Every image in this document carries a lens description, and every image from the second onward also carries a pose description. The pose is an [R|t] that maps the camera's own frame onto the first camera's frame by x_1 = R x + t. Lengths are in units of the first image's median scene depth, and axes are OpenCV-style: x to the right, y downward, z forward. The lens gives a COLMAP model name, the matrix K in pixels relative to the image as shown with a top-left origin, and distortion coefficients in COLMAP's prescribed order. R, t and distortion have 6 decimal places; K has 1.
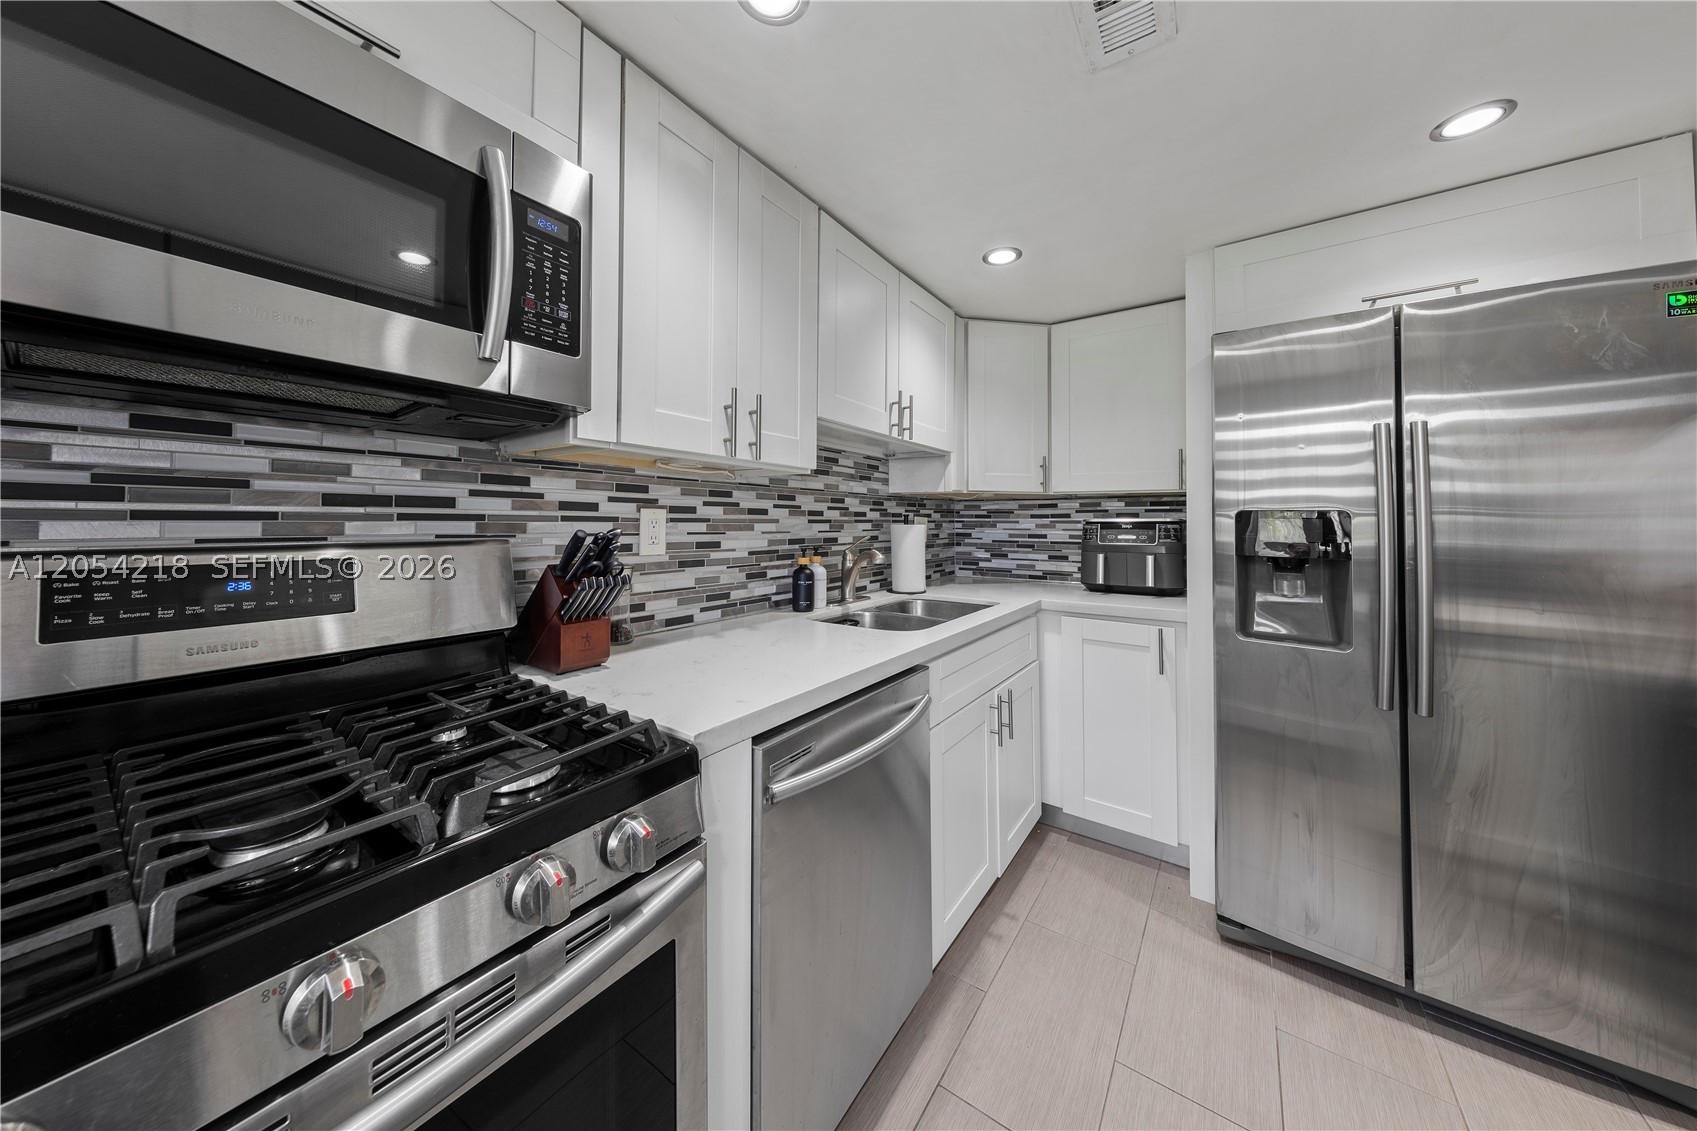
lens RADIAL K [[546.8, 0, 863.6], [0, 546.8, 507.3], [0, 0, 1]] dist [0.006706, -0.000041]
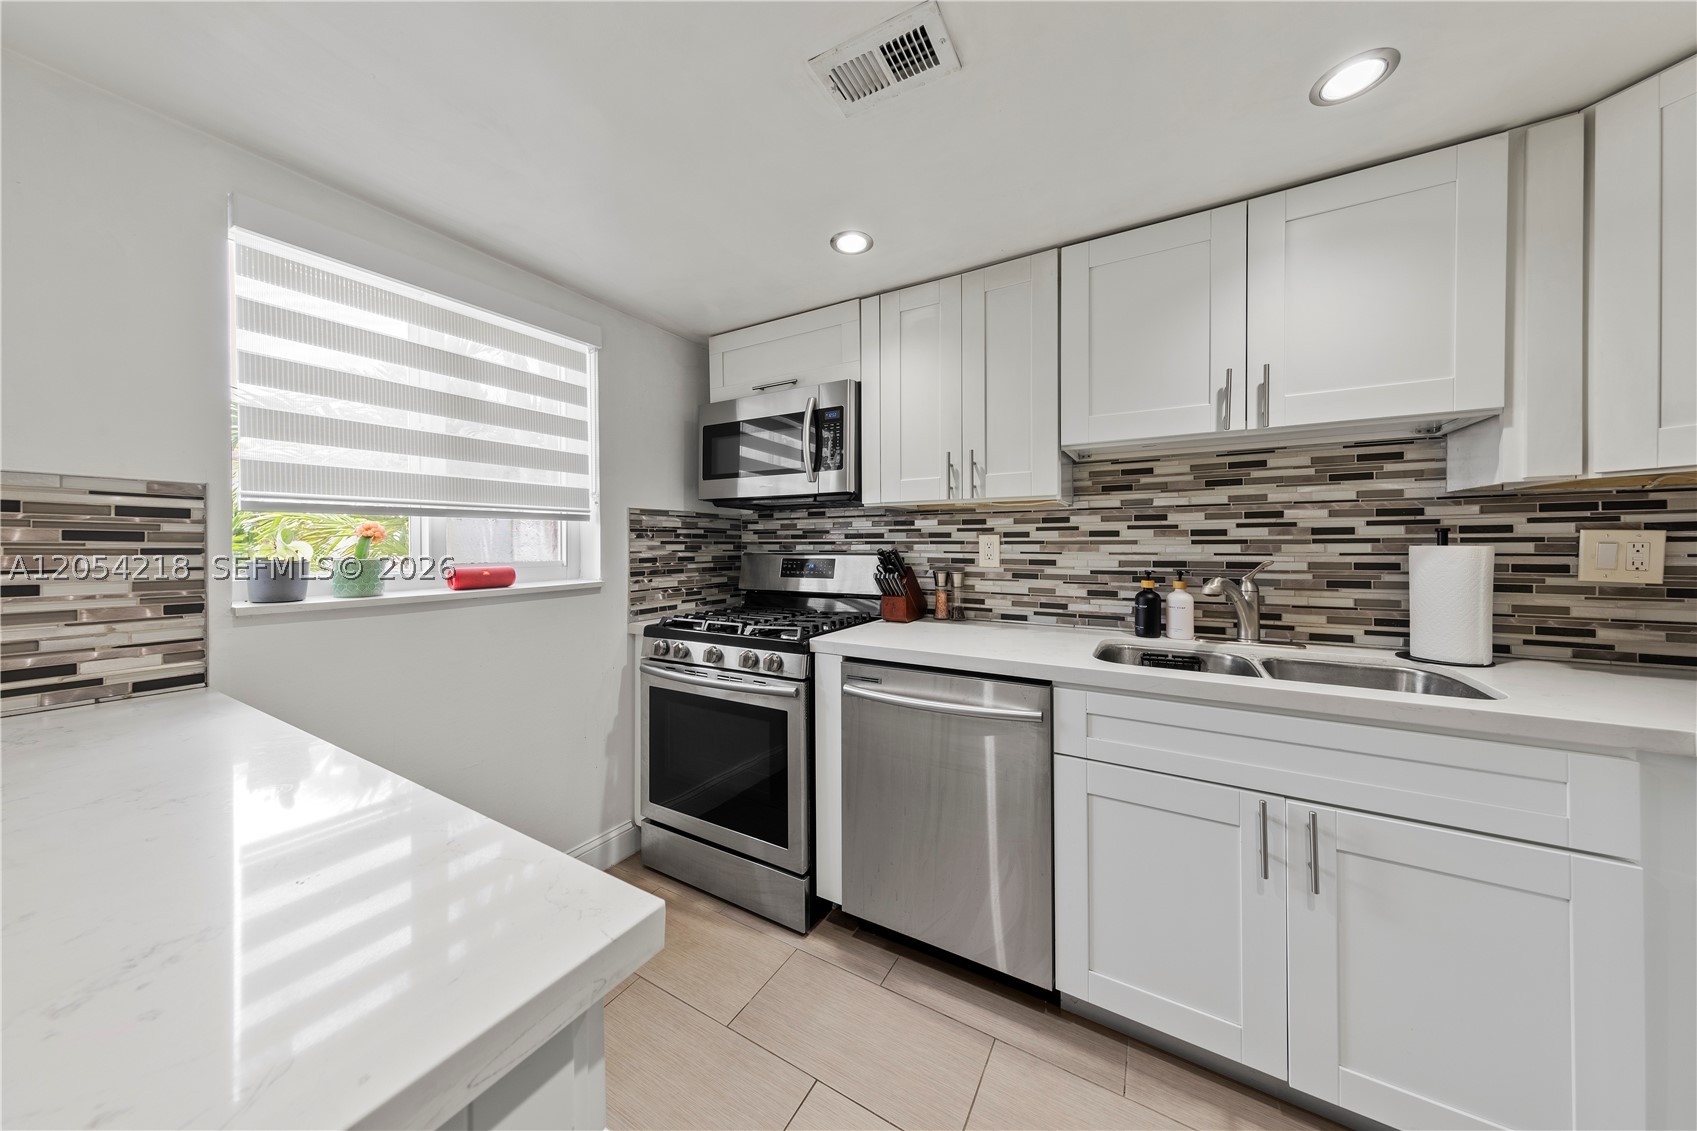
lens RADIAL K [[546.8, 0, 837.7], [0, 546.8, 545.5], [0, 0, 1]] dist [0.006706, -0.000041]
pose [[0.048614, 0.005572, -0.998802, 1.024253], [0.035490, 0.999343, 0.007303, 0.006281], [0.998187, -0.035802, 0.048384, 0.530314]]
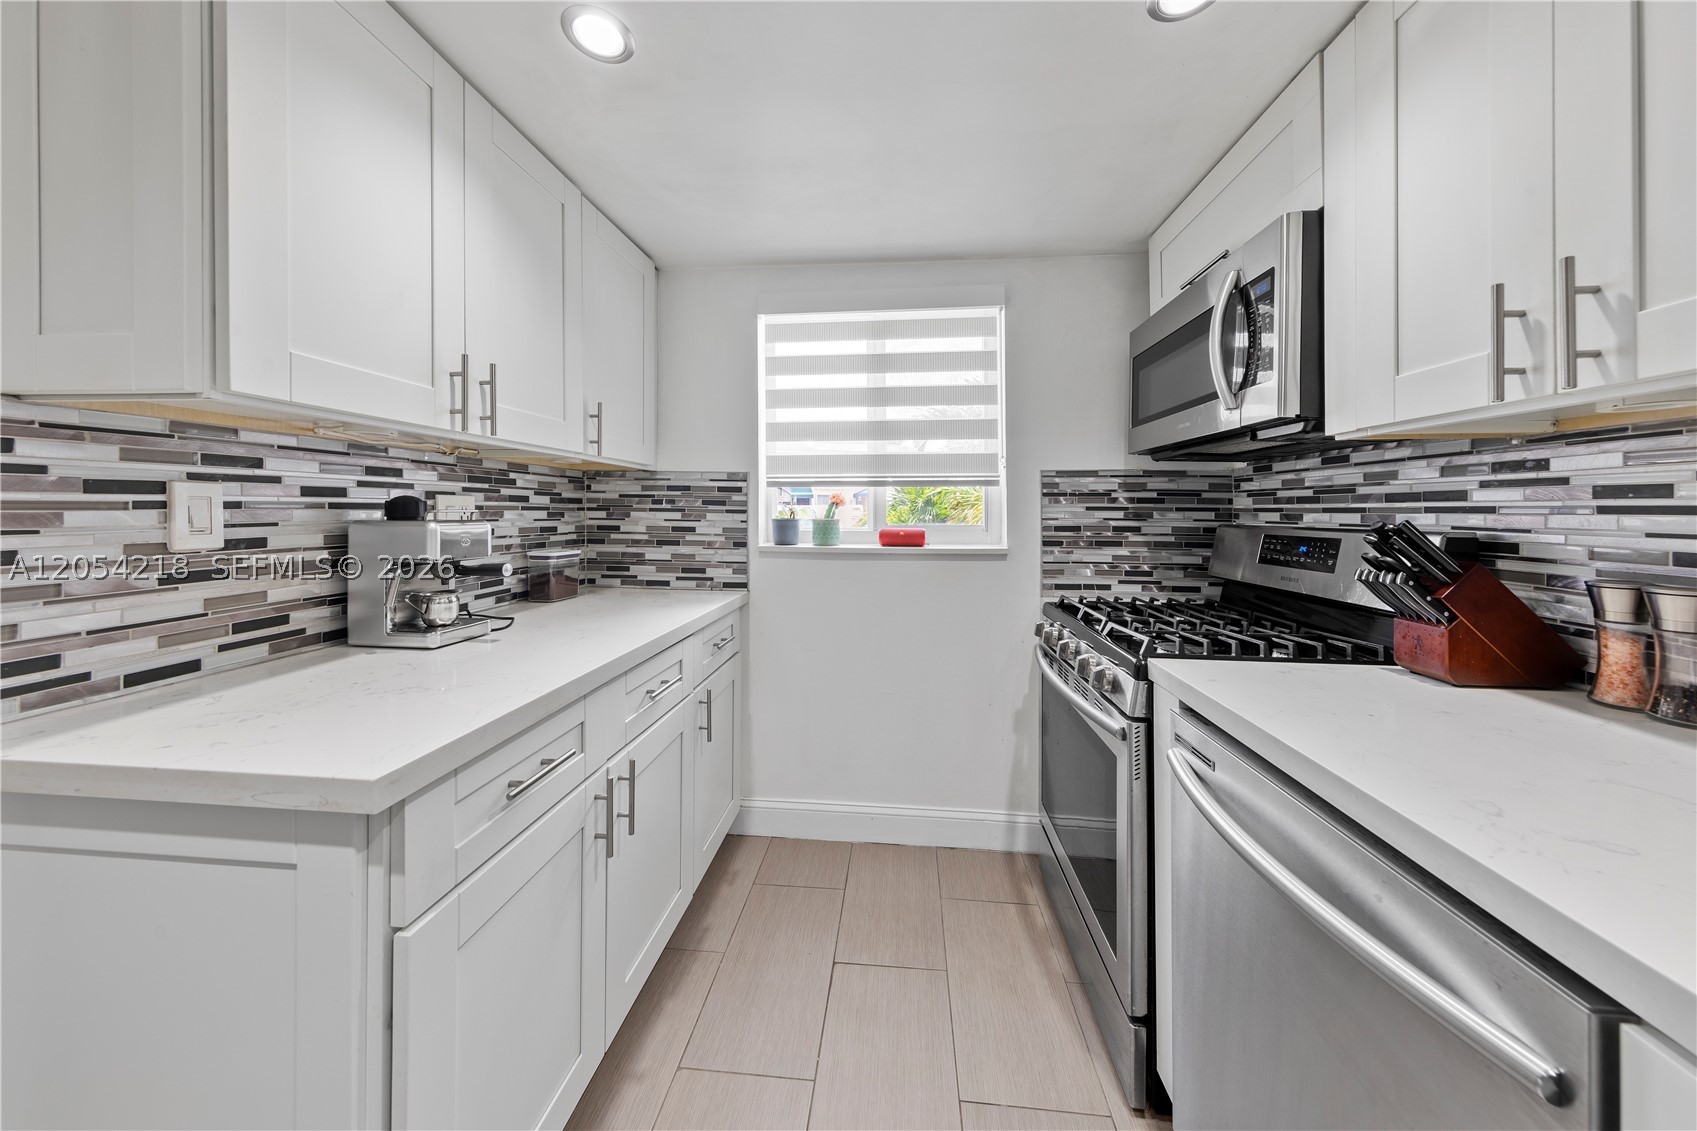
lens RADIAL K [[546.8, 0, 863.3], [0, 546.8, 510.8], [0, 0, 1]] dist [0.006706, -0.000041]
pose [[-0.877309, -0.003161, -0.479916, 0.547741], [0.011034, 0.999581, -0.026756, 0.026573], [0.479799, -0.028769, -0.876906, 1.008158]]
